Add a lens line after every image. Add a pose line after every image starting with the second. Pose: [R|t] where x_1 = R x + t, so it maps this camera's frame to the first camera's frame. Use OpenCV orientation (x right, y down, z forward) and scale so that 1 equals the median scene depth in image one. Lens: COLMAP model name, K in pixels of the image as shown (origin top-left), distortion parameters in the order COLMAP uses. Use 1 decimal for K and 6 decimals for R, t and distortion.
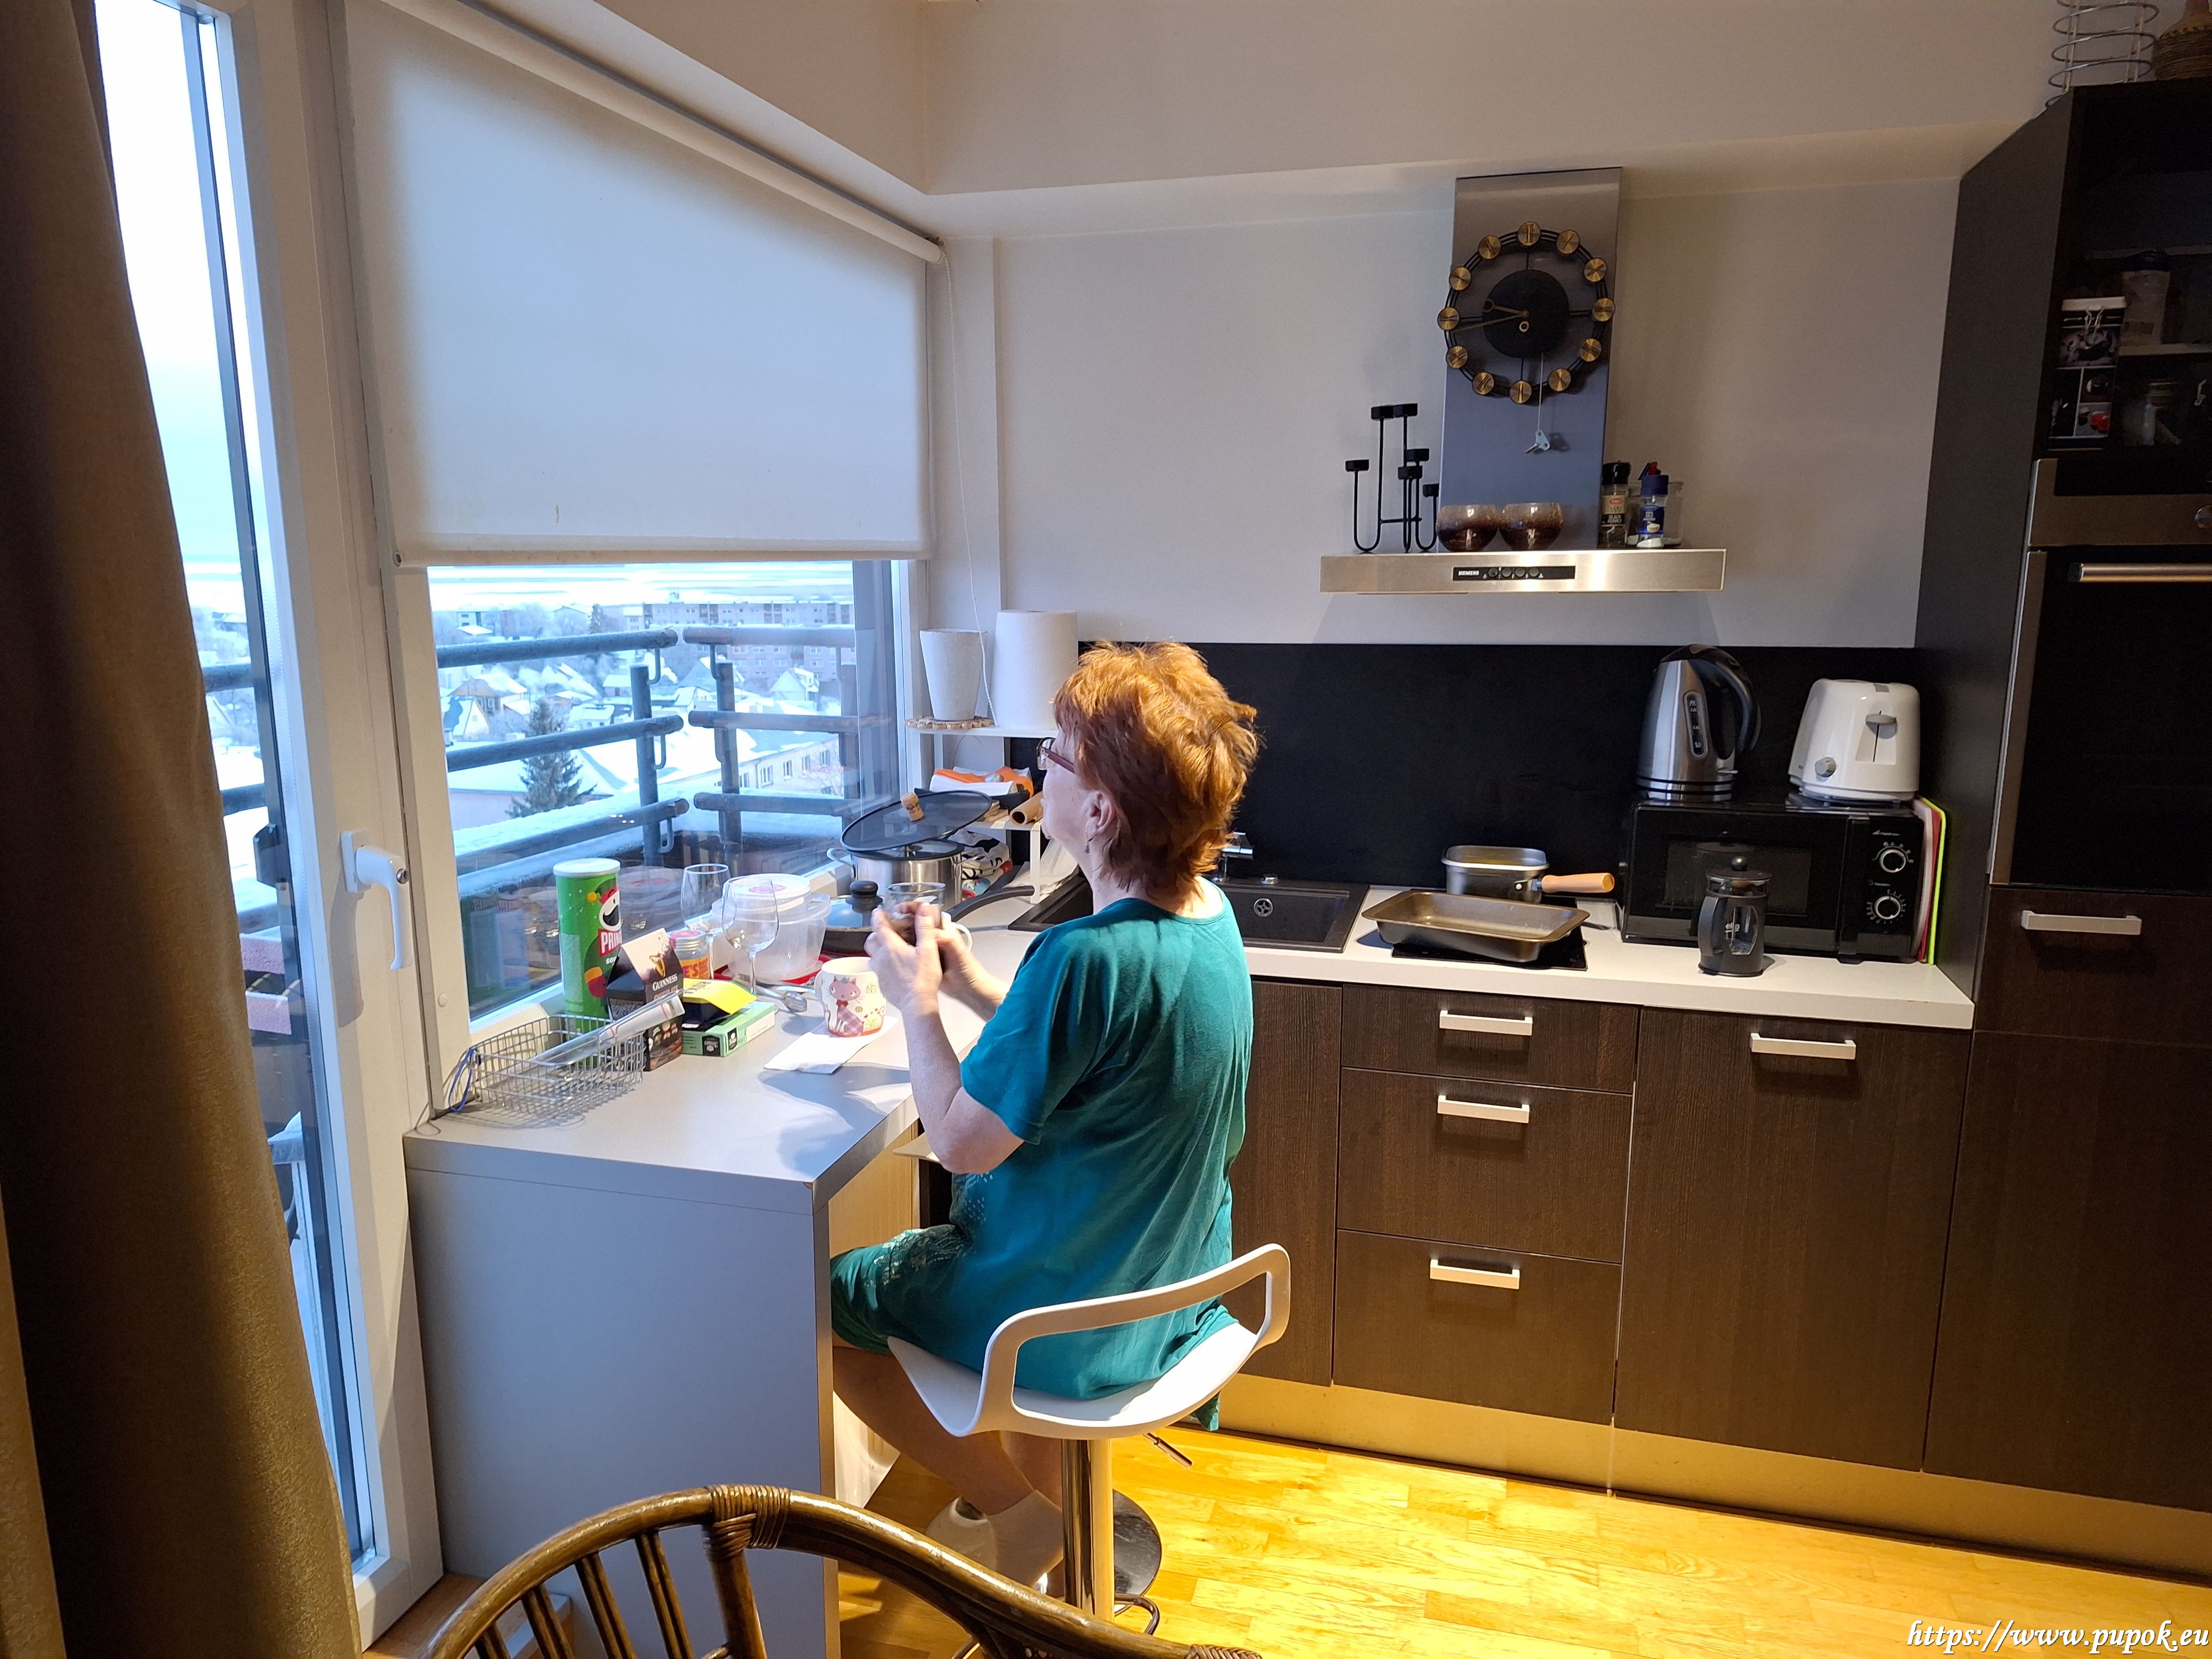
lens RADIAL K [[1522.7, 0, 1097.1], [0, 1522.7, 845.9], [0, 0, 1]] dist [0.101558, -0.128652]
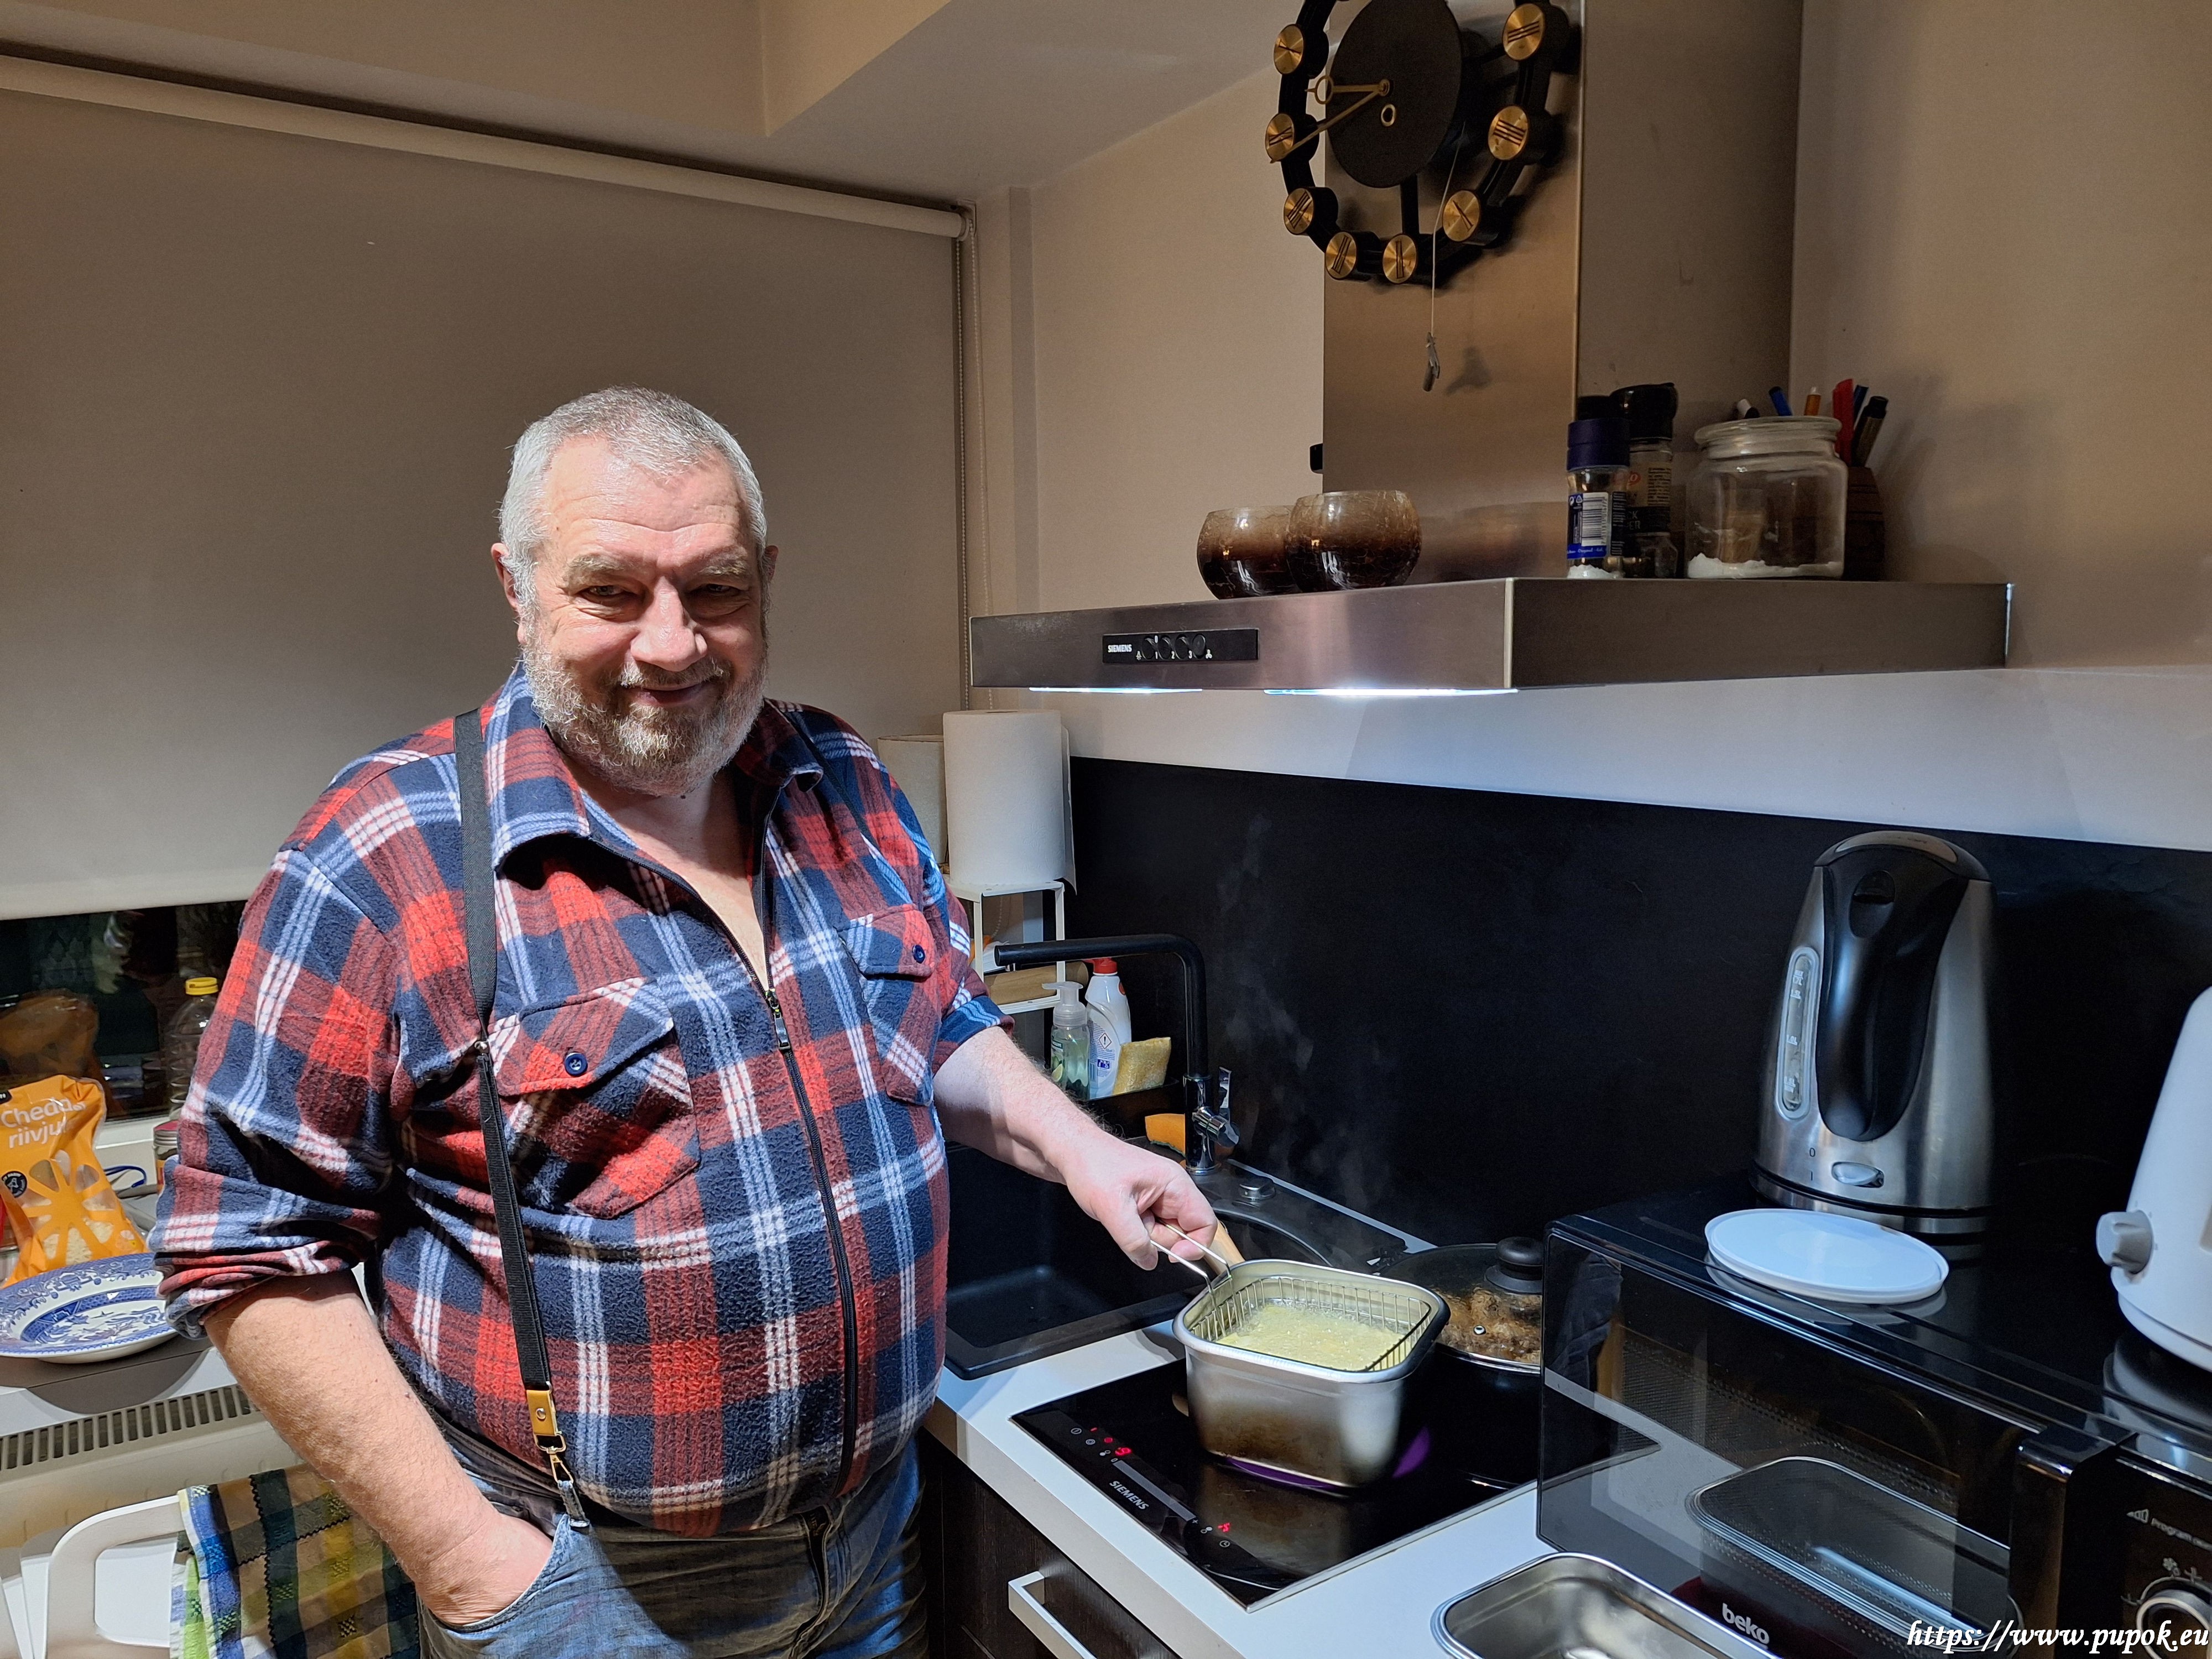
lens RADIAL K [[1545.0, 0, 1140.5], [0, 1545.0, 815.9], [0, 0, 1]] dist [0.101849, -0.135572]
pose [[0.754886, 0.059815, -0.653123, 0.539943], [-0.117554, 0.992046, -0.045017, -0.103591], [0.645235, 0.110760, 0.755913, 0.632465]]
